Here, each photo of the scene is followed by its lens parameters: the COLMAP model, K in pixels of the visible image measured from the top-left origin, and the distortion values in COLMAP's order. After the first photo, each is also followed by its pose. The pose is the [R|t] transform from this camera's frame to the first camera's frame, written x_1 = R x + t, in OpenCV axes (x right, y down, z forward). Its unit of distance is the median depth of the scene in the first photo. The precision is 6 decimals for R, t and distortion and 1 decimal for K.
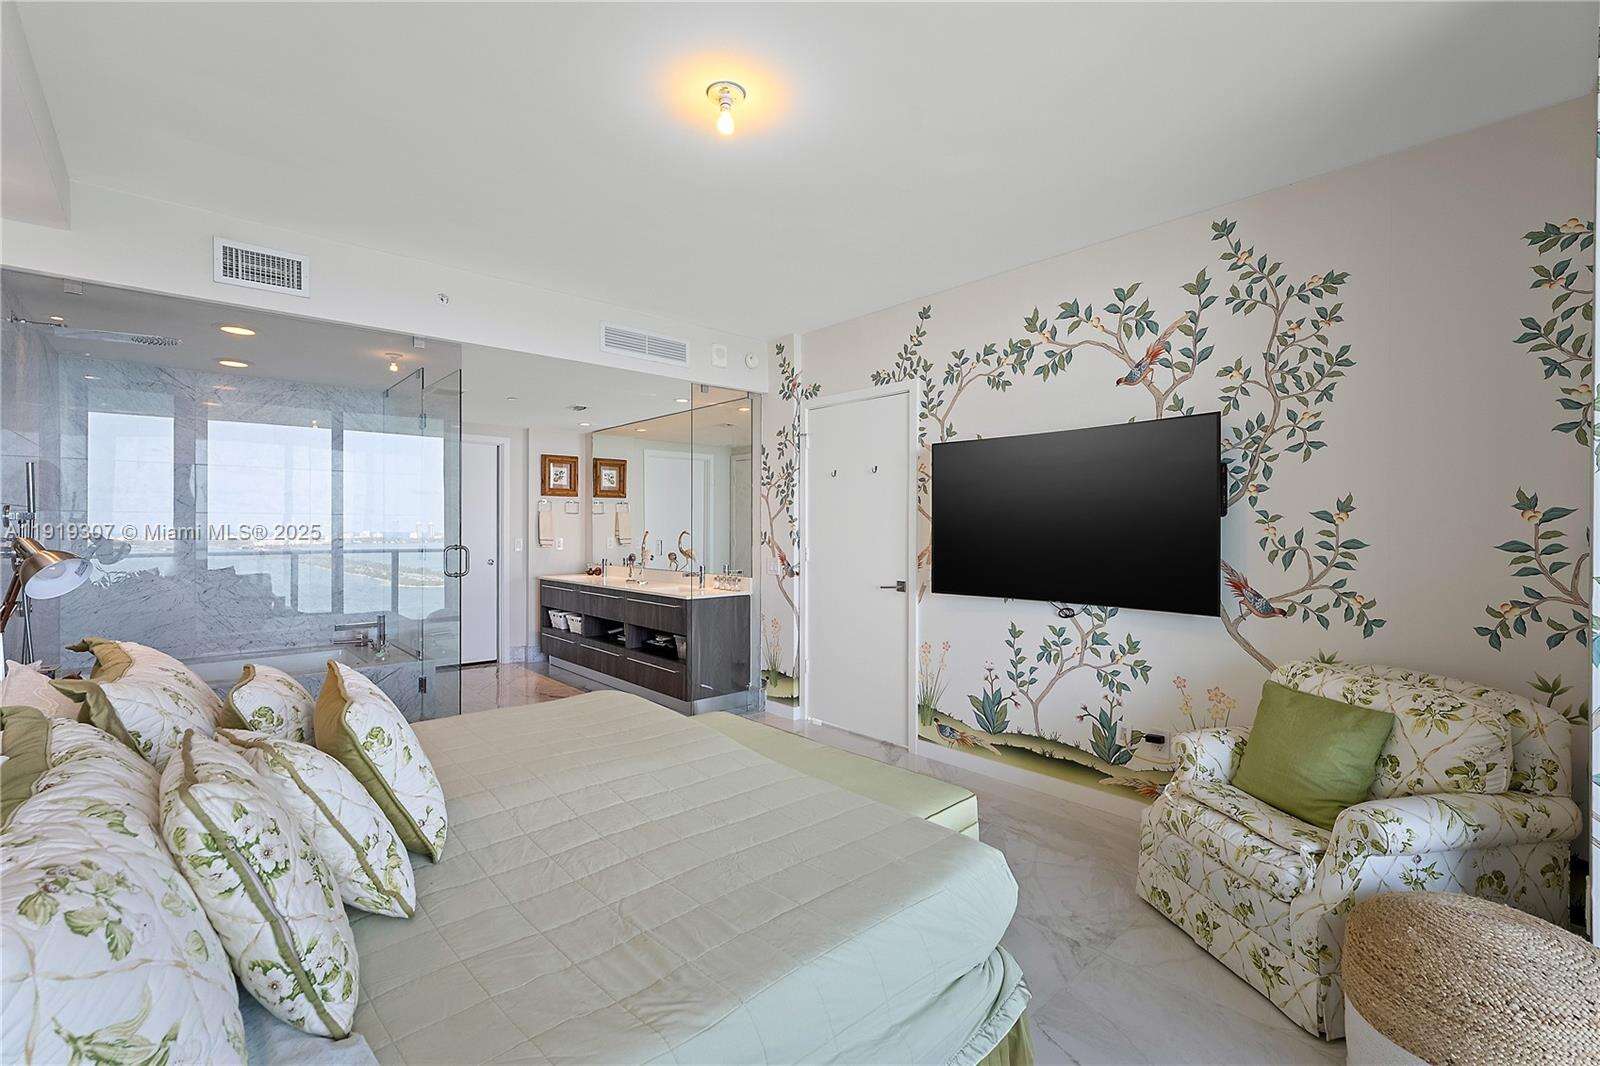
lens RADIAL K [[706.8, 0, 800.0], [0, 706.8, 533.0], [0, 0, 1]] dist [-0.000994, -0.000026]
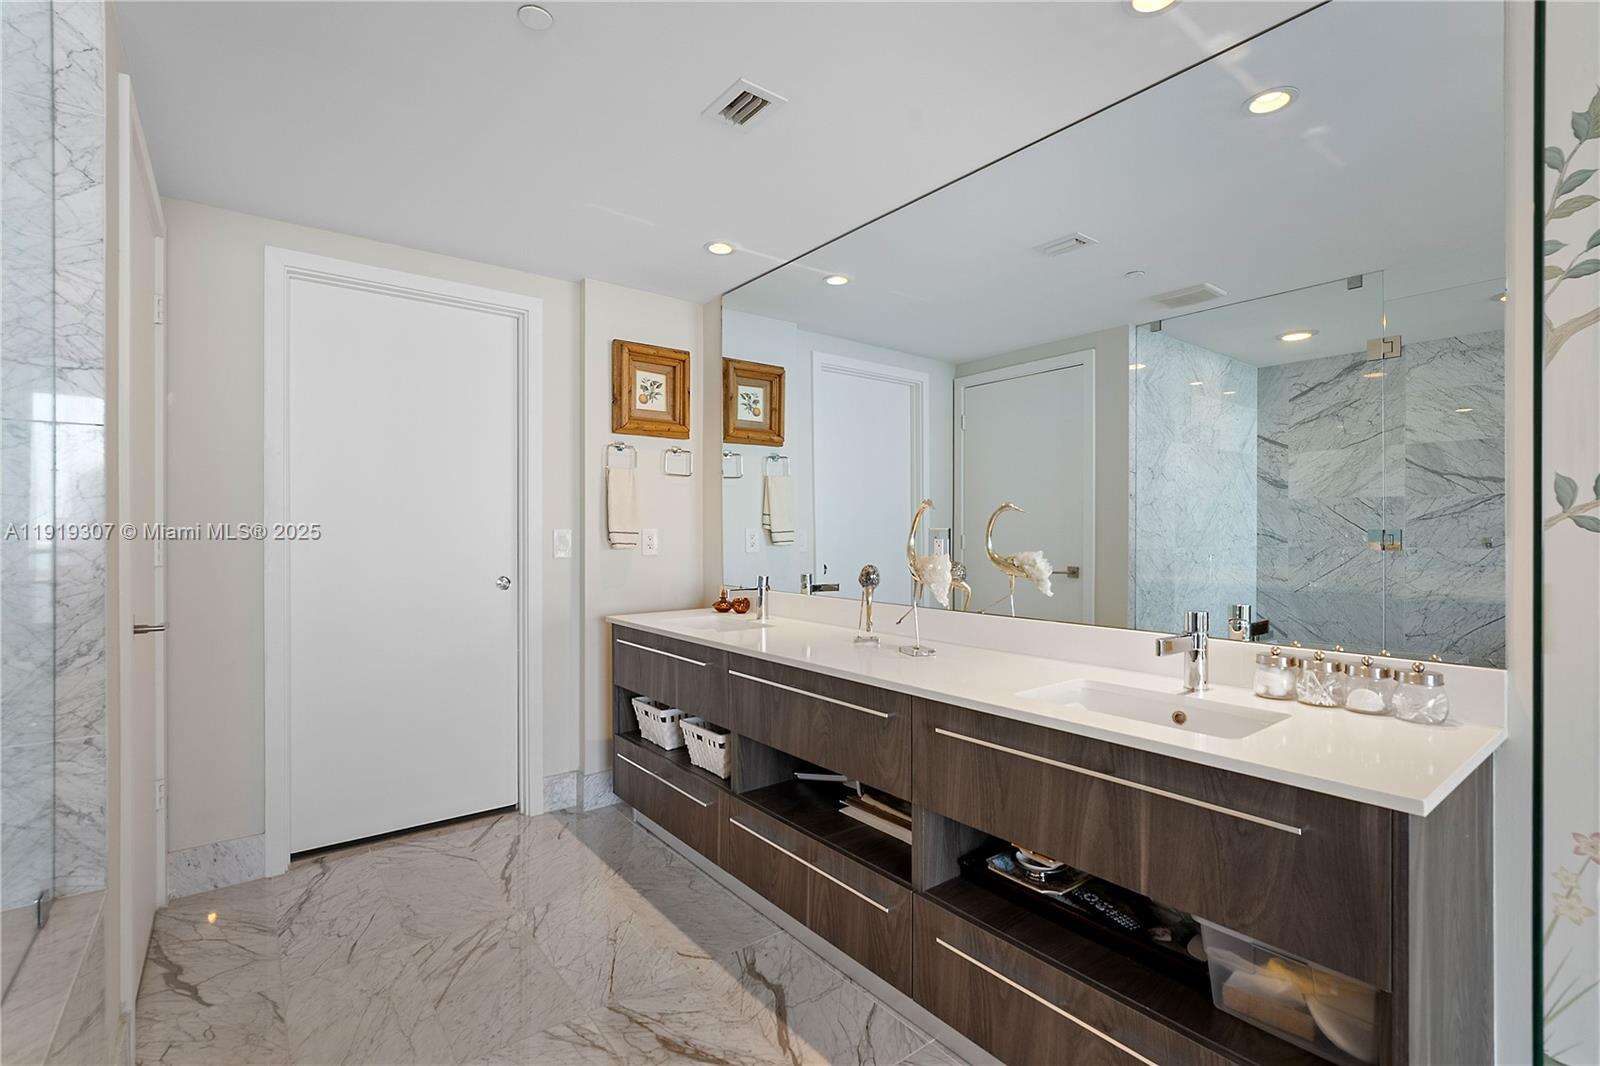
lens RADIAL K [[720.3, 0, 800.0], [0, 720.3, 533.0], [0, 0, 1]] dist [0.000899, 0.000021]
pose [[0.997743, -0.002396, -0.067100, -0.217801], [0.001943, 0.999975, -0.006812, 0.013168], [0.067115, 0.006667, 0.997723, 0.554200]]
